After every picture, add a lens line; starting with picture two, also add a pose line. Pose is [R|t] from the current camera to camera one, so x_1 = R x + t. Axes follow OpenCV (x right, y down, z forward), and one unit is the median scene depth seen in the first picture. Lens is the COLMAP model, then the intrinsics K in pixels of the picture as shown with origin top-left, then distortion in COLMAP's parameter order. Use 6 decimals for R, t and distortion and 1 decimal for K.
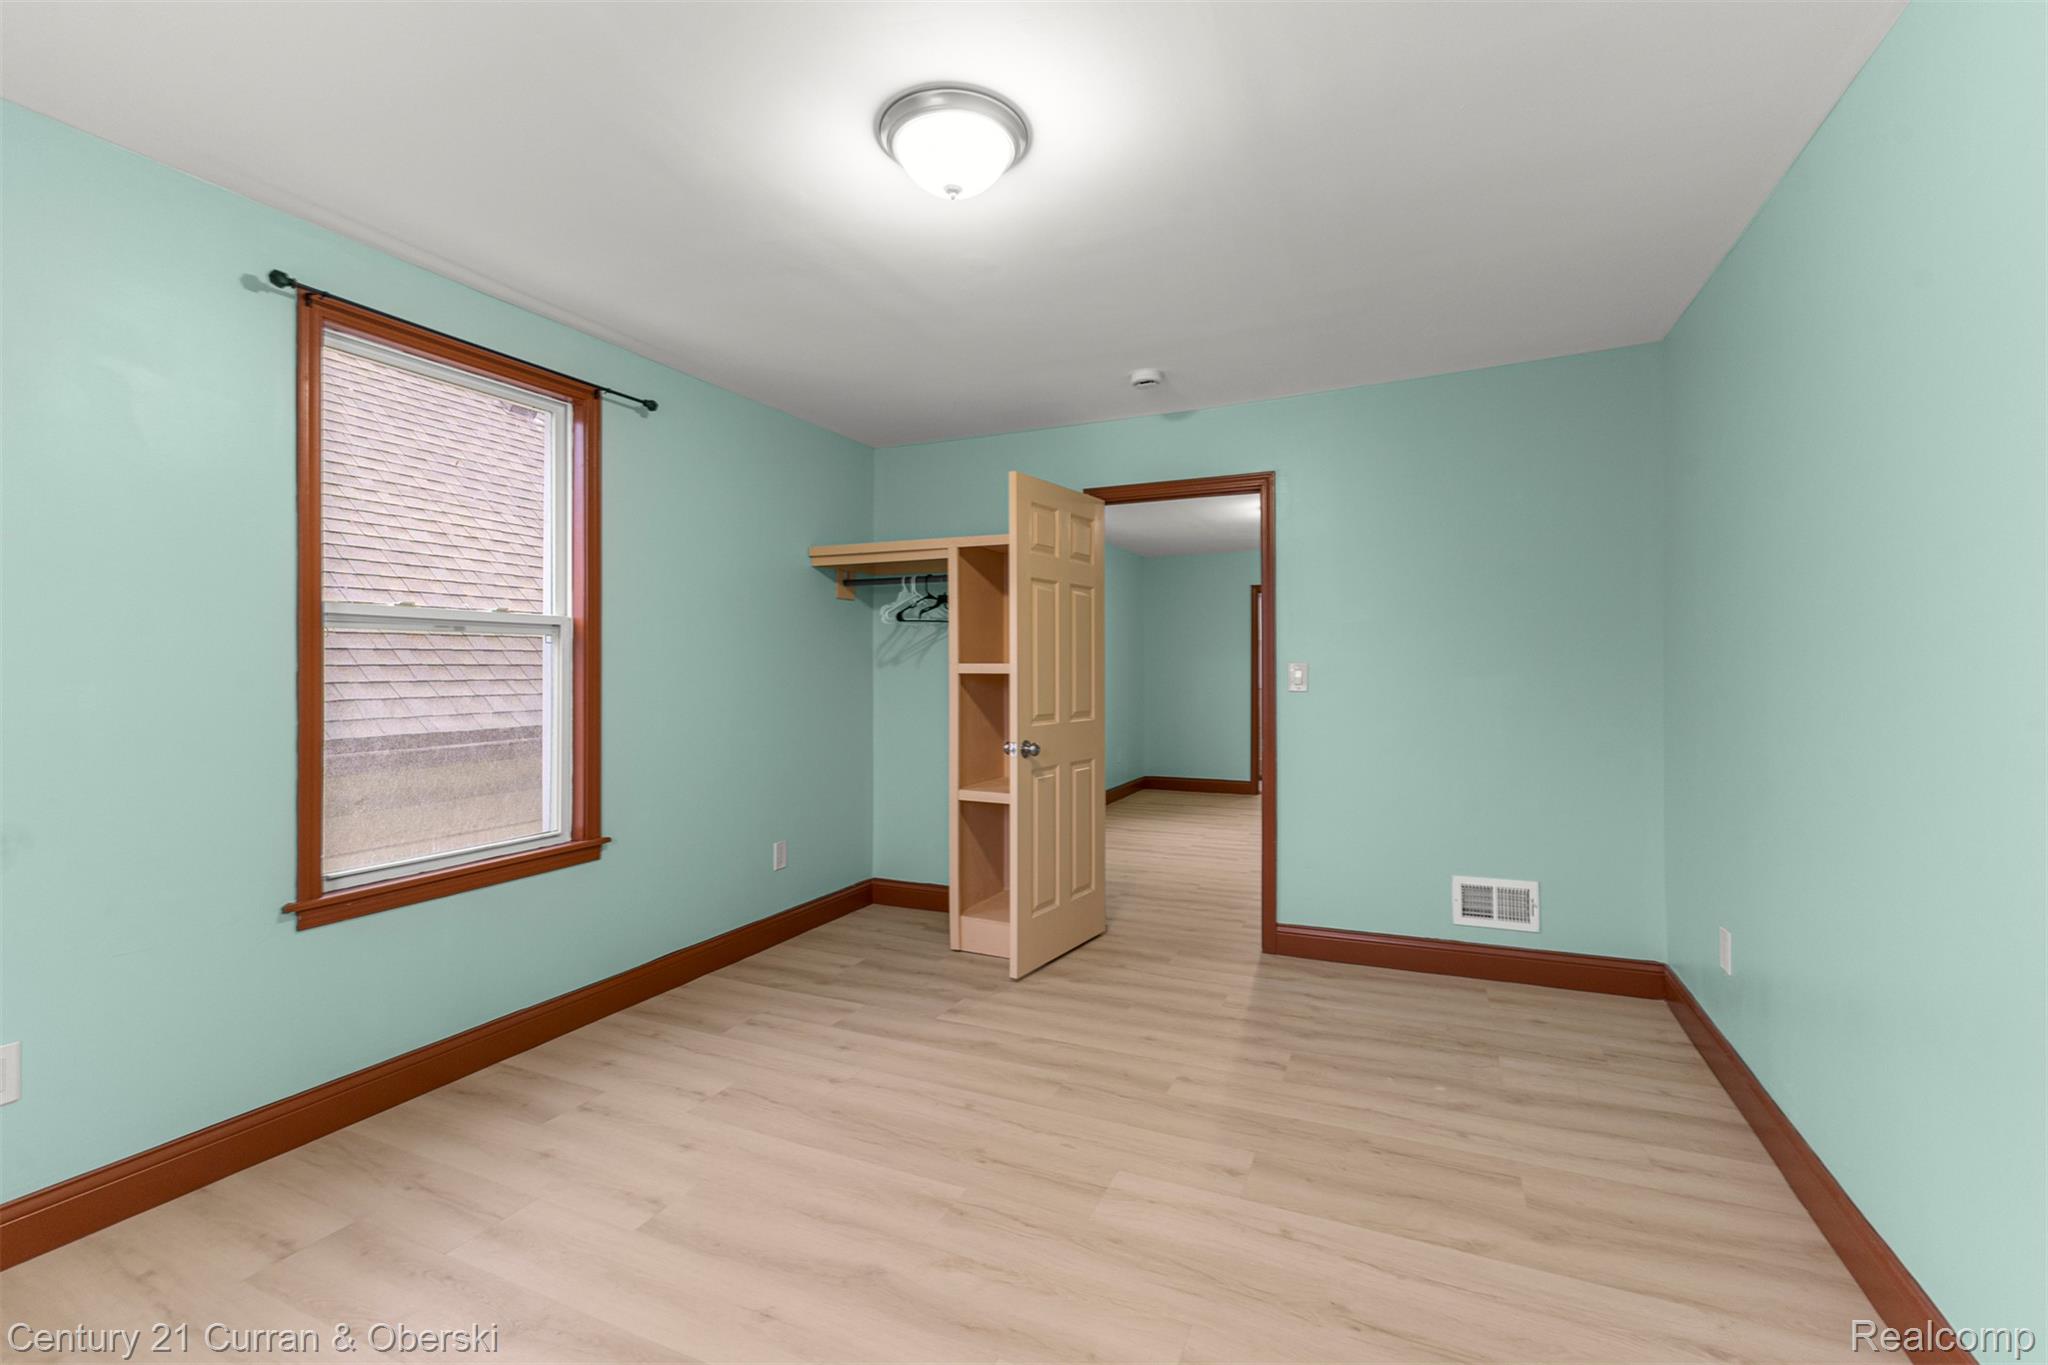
lens RADIAL K [[878.9, 0, 1028.7], [0, 878.9, 680.4], [0, 0, 1]] dist [0.012745, -0.004180]
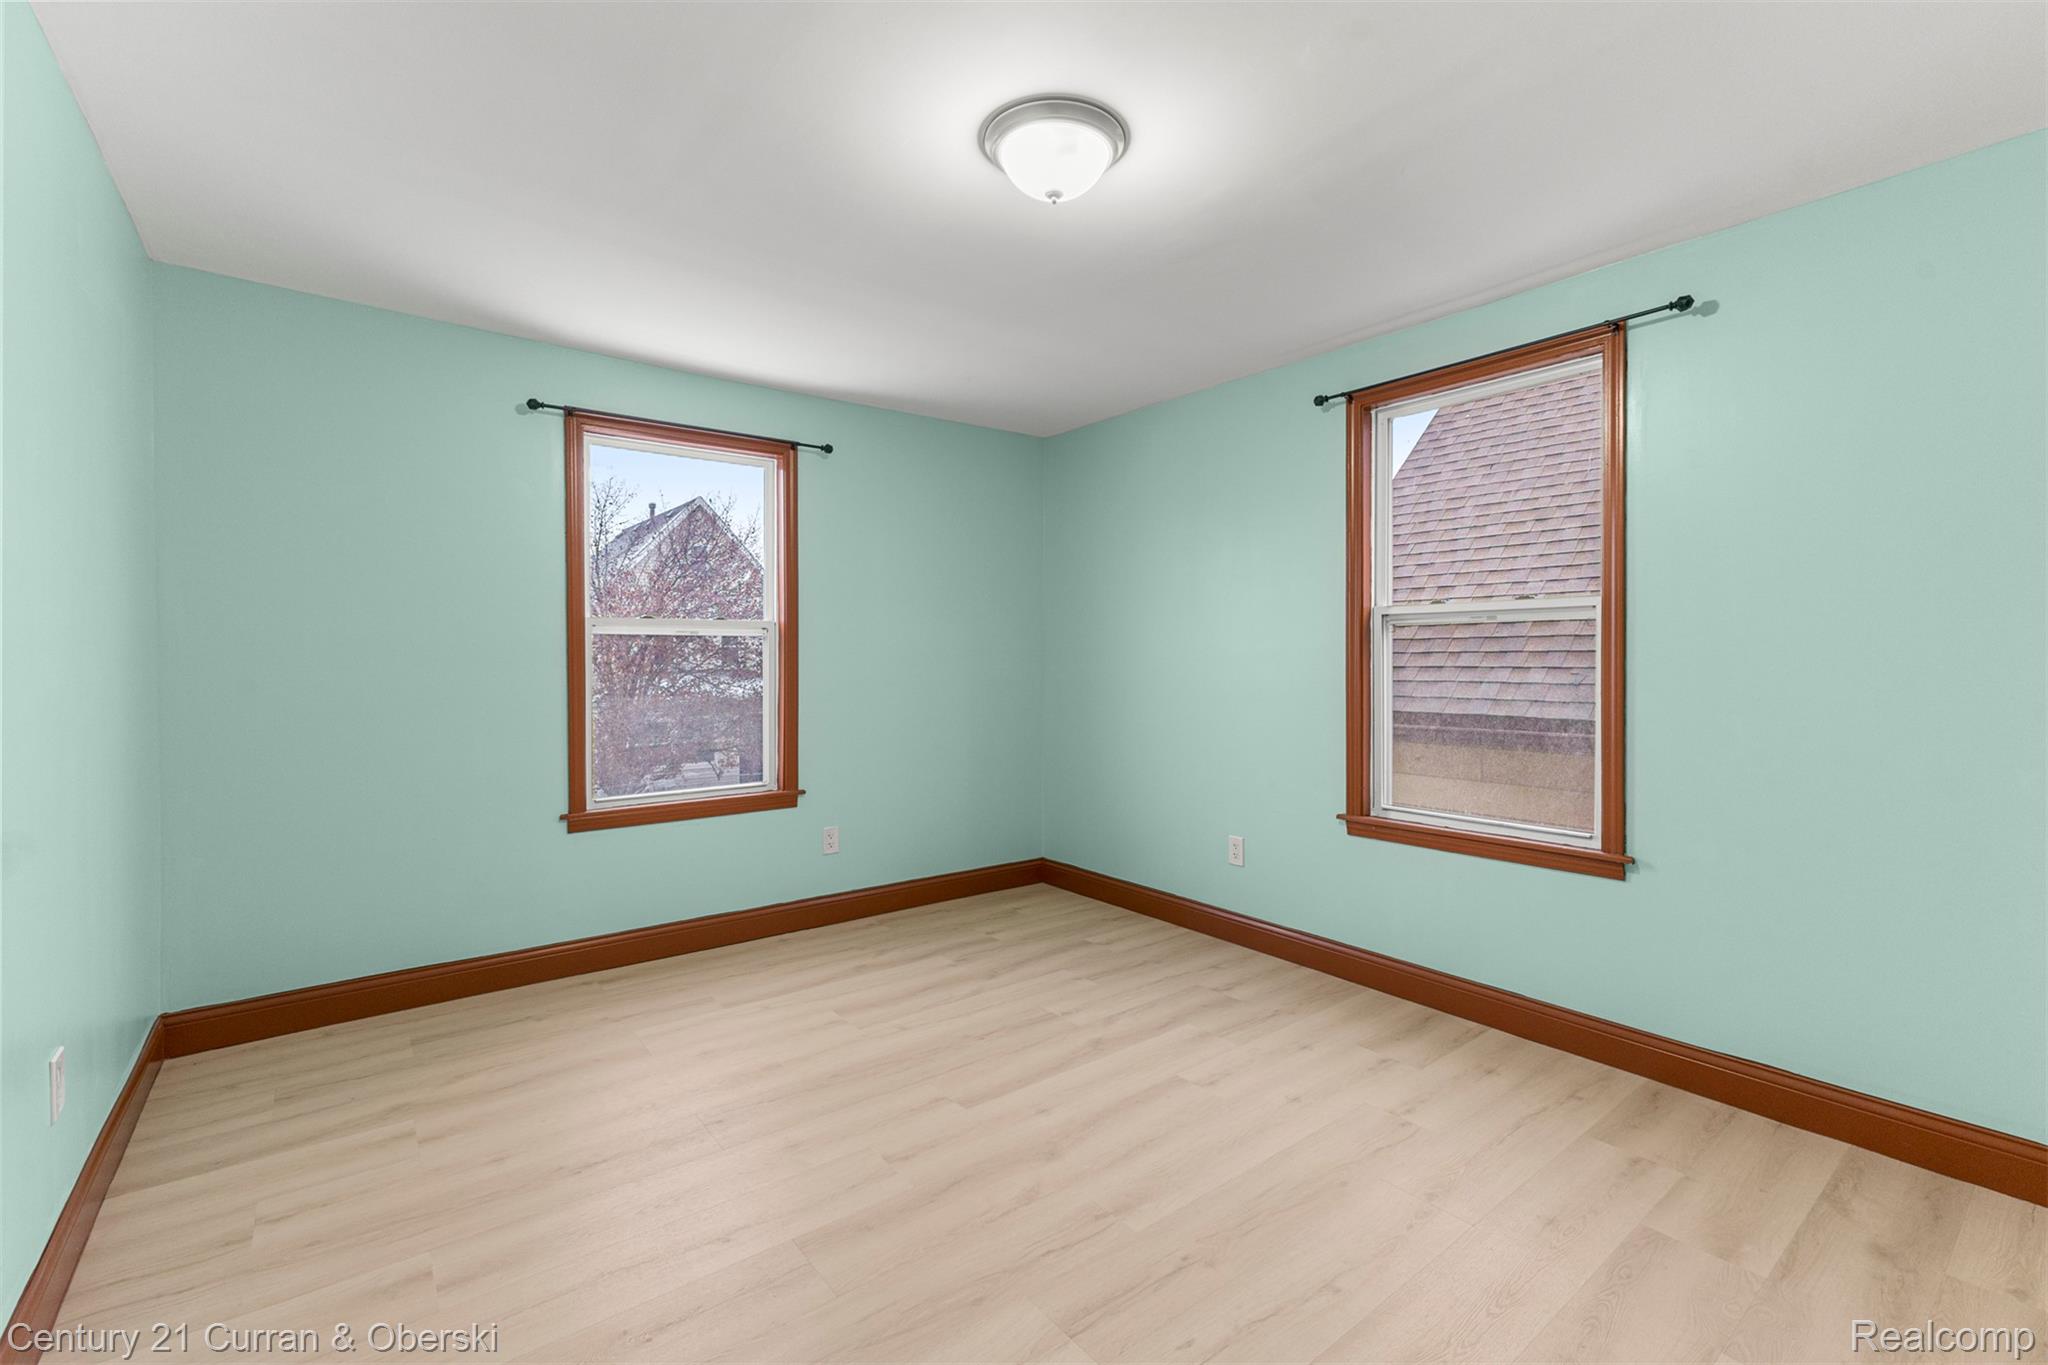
lens RADIAL K [[878.9, 0, 1041.3], [0, 878.9, 660.9], [0, 0, 1]] dist [0.012745, -0.004180]
pose [[-0.469972, -0.000787, -0.882681, 0.600654], [-0.007149, 0.999970, 0.002915, -0.007030], [0.882652, 0.007680, -0.469964, 1.038321]]
